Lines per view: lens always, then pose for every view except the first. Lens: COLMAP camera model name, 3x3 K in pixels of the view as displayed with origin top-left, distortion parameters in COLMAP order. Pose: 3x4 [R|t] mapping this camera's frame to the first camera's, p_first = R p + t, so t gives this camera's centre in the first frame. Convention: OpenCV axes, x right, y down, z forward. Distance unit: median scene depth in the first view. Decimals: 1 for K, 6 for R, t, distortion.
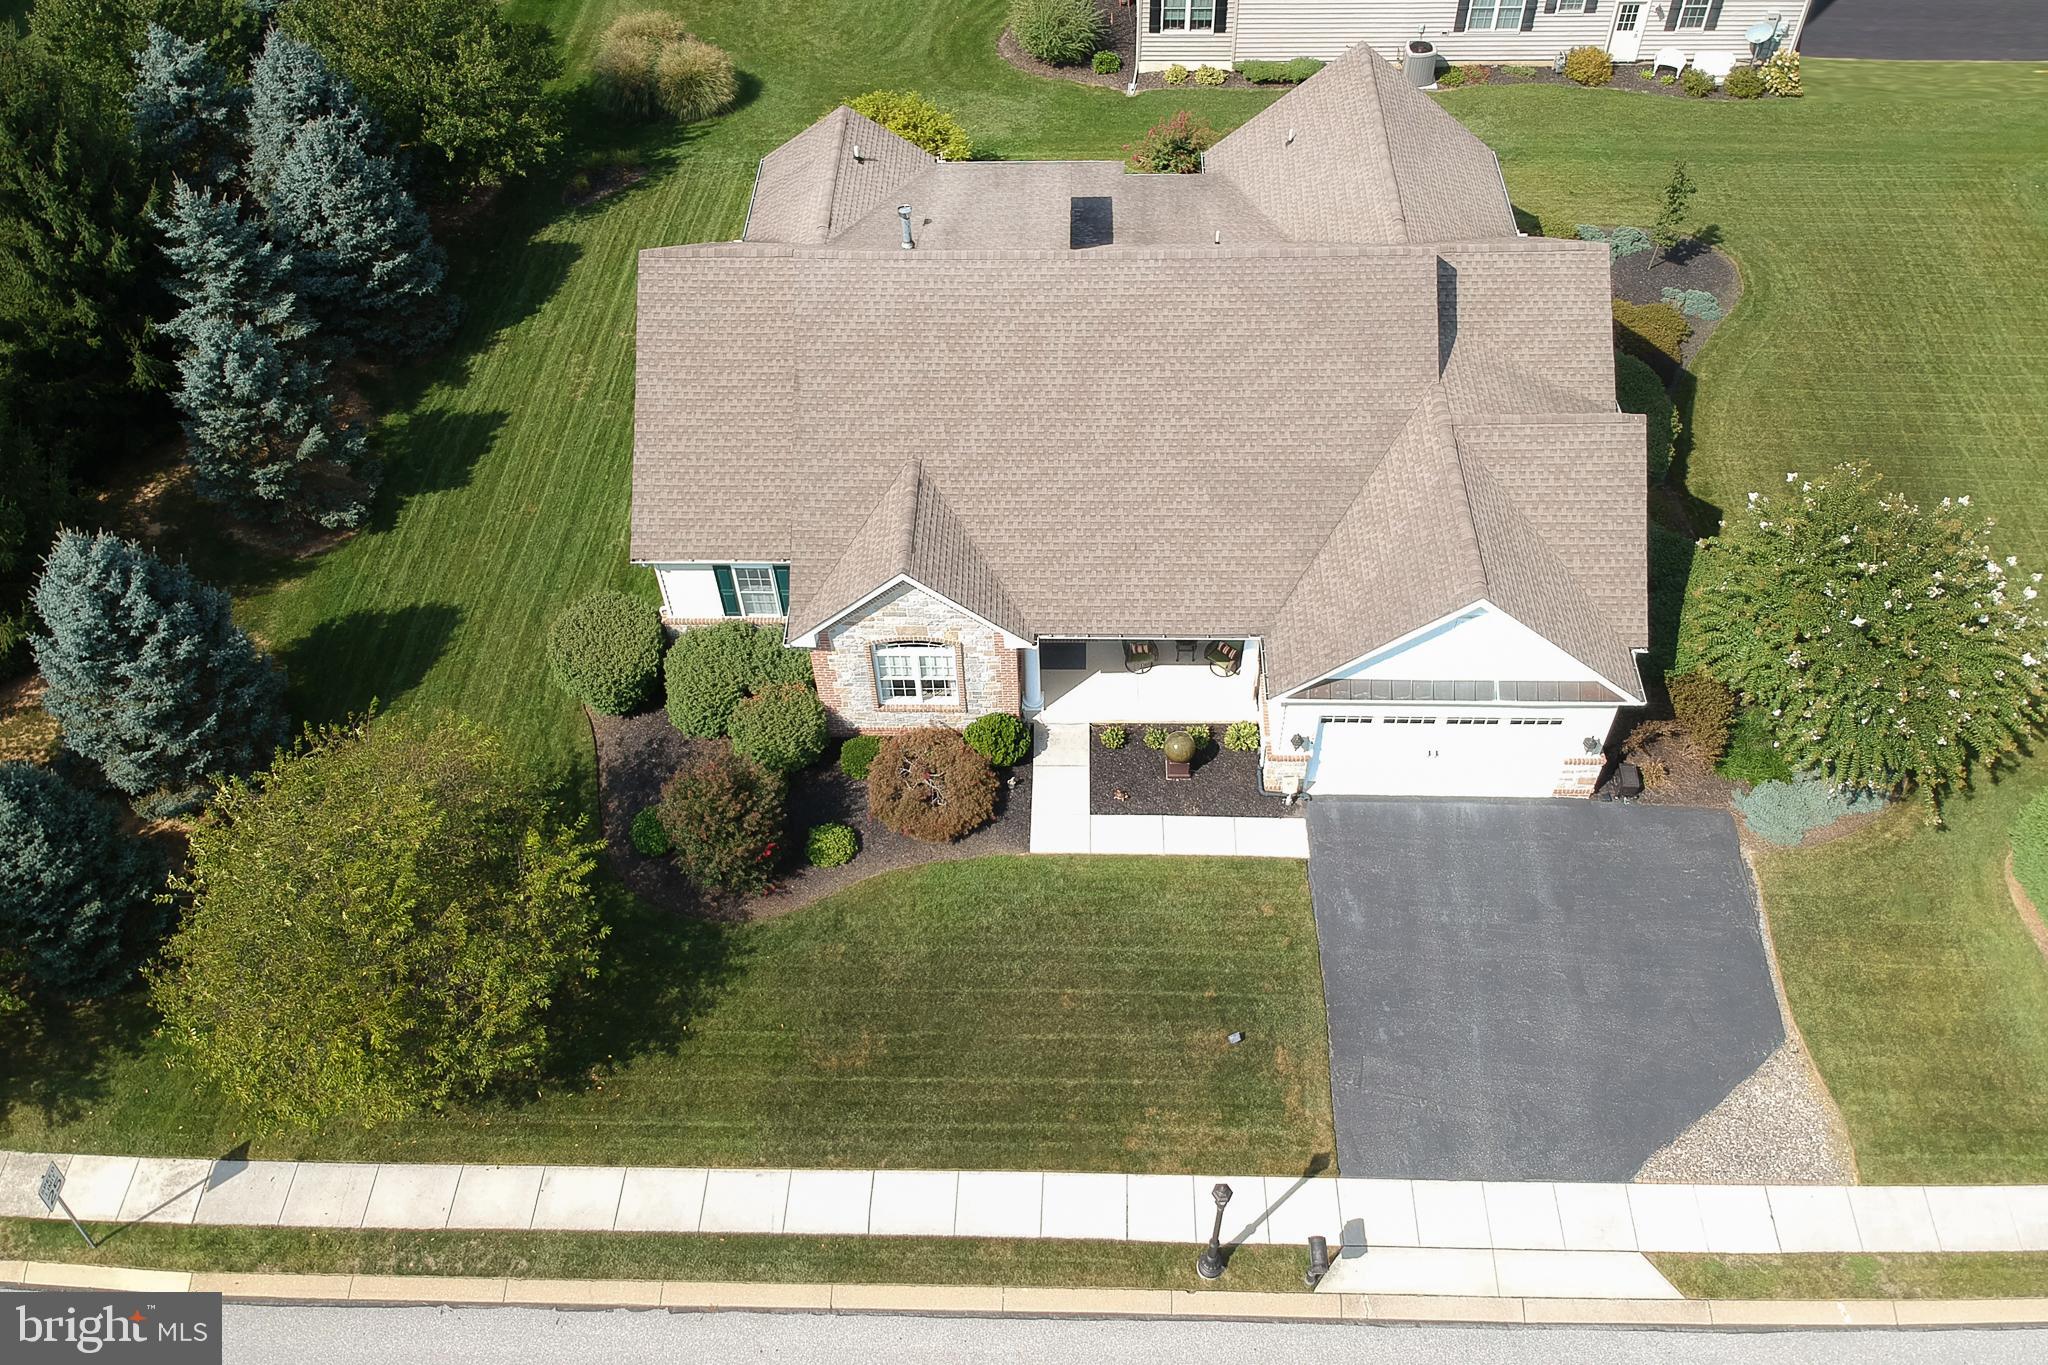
lens RADIAL K [[1501.9, 0, 1094.5], [0, 1501.9, 682.6], [0, 0, 1]] dist [0.144286, -0.213942]
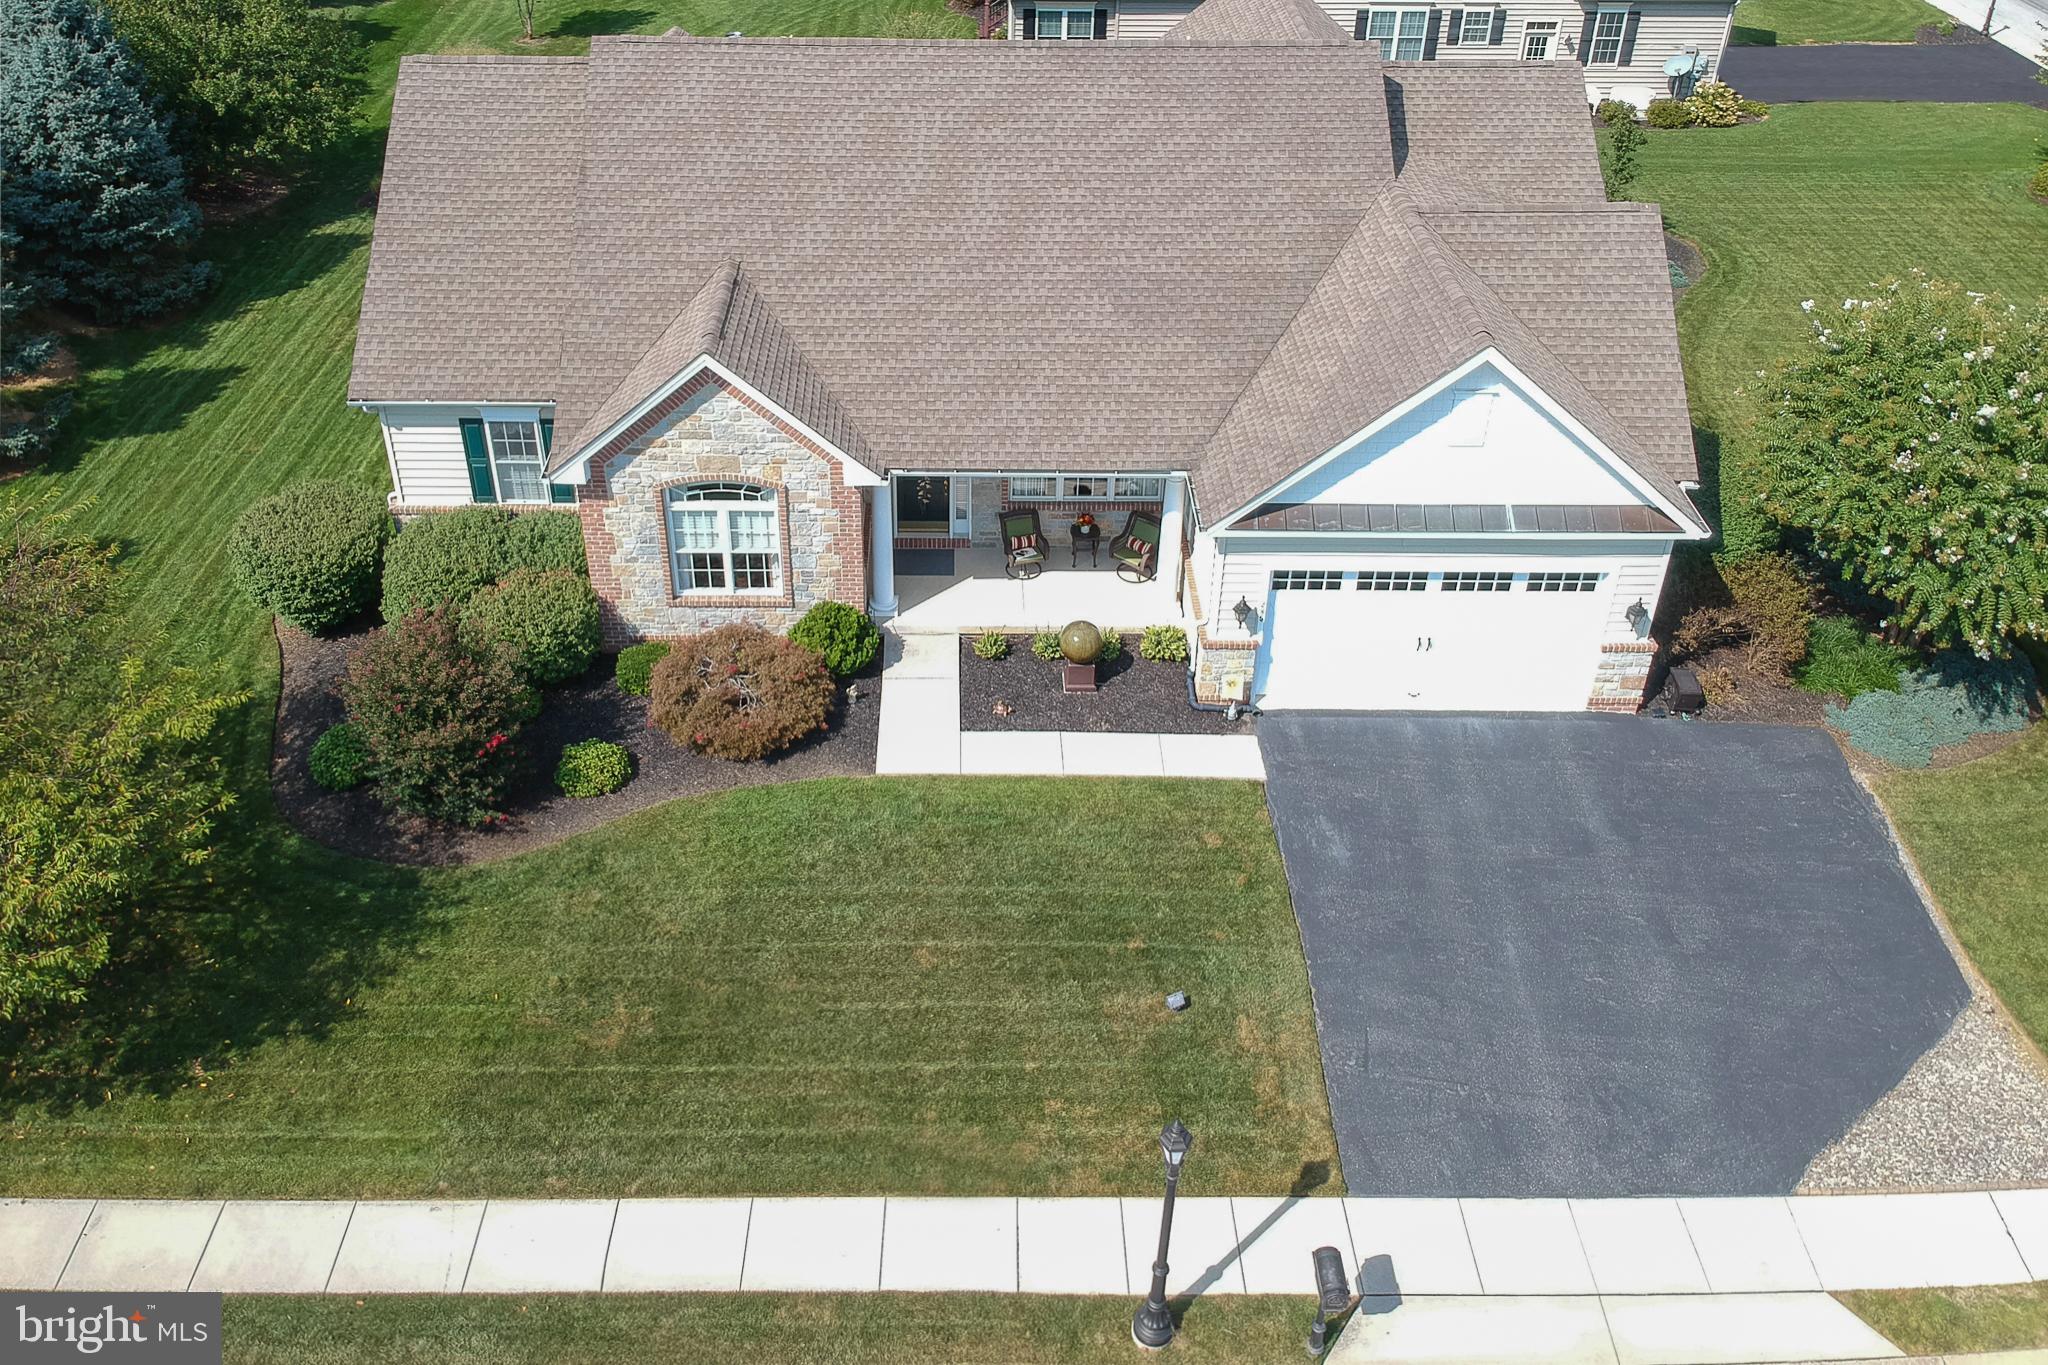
lens RADIAL K [[1583.6, 0, 1022.2], [0, 1583.6, 592.3], [0, 0, 1]] dist [0.119476, -0.168631]
pose [[0.999456, -0.004276, 0.032696, 0.002184], [0.013095, 0.961485, -0.274547, 0.240424], [-0.030263, 0.274825, 0.961018, 0.256612]]
